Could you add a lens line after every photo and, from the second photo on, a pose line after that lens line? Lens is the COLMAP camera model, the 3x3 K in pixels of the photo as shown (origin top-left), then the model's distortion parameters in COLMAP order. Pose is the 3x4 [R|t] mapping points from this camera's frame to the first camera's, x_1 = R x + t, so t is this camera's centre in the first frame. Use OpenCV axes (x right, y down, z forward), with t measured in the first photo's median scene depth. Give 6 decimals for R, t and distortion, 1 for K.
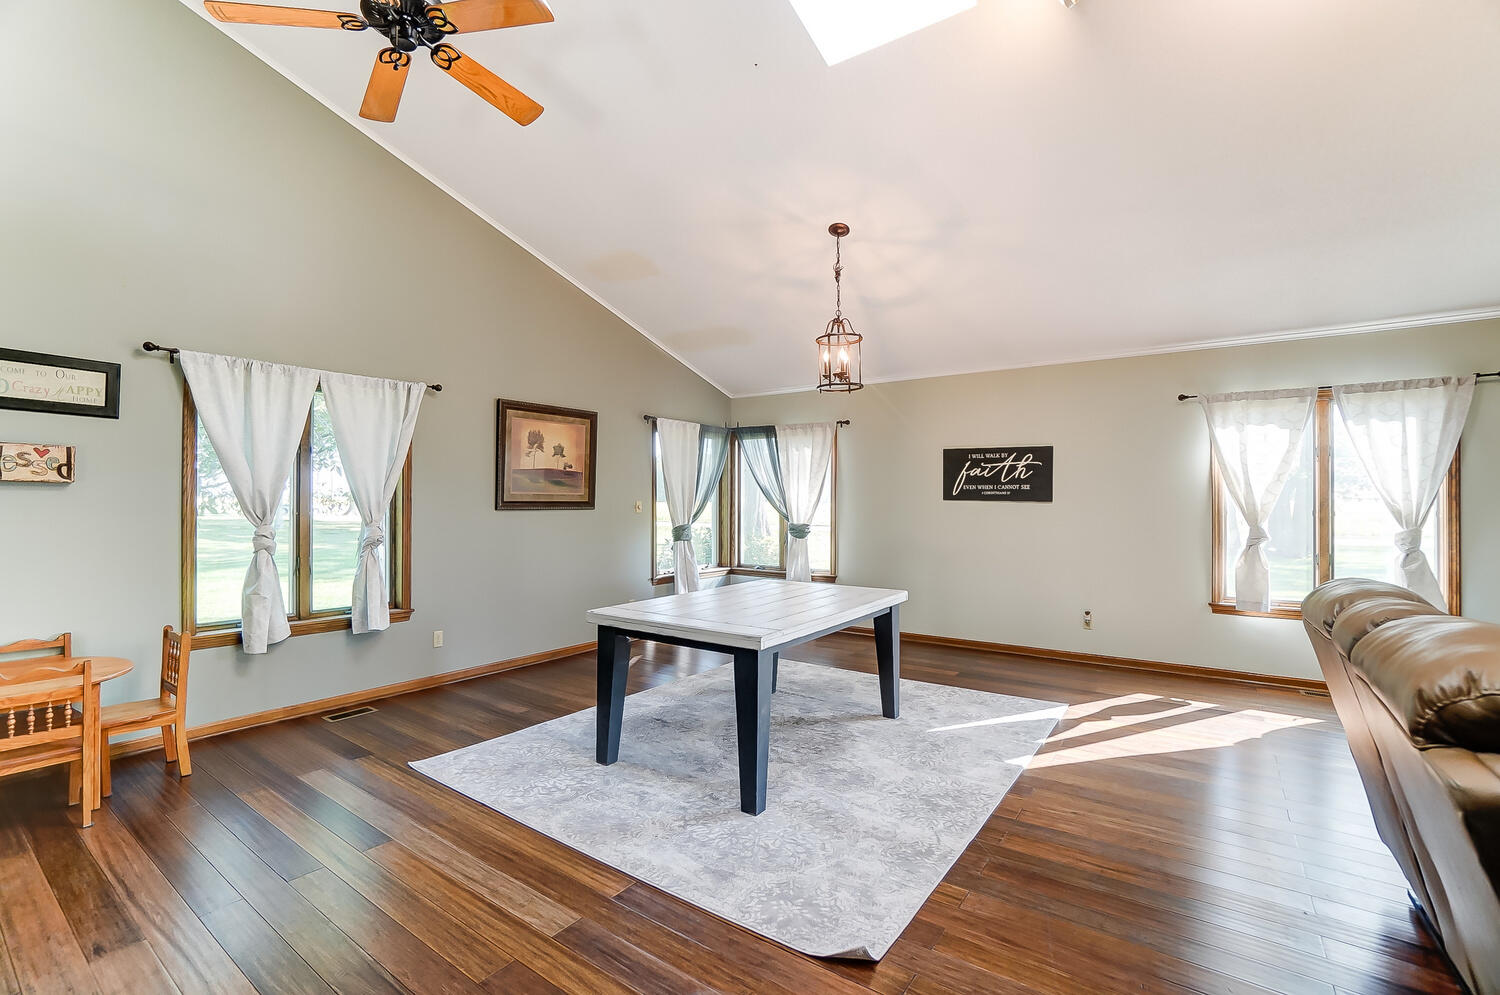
lens RADIAL K [[691.0, 0, 731.7], [0, 691.0, 499.2], [0, 0, 1]] dist [-0.059632, 0.019545]
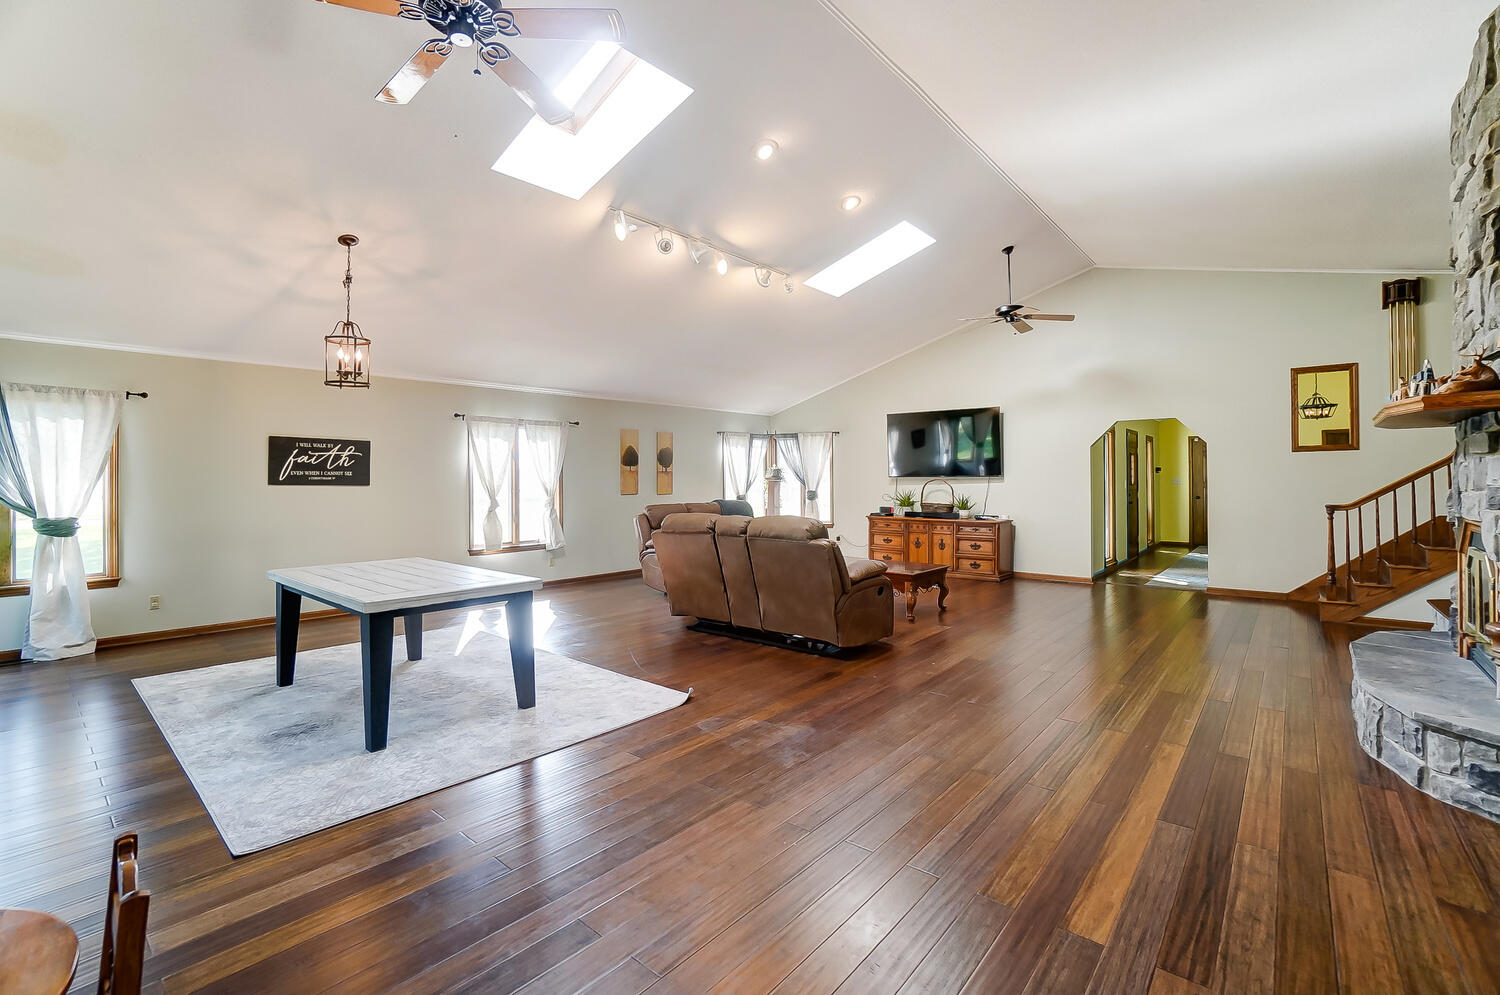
lens RADIAL K [[691.0, 0, 731.7], [0, 691.0, 499.2], [0, 0, 1]] dist [-0.059632, 0.019545]
pose [[0.059700, -0.032620, 0.997683, -0.729291], [-0.002380, 0.999458, 0.032820, -0.013610], [-0.998214, -0.004334, 0.059590, 0.263387]]
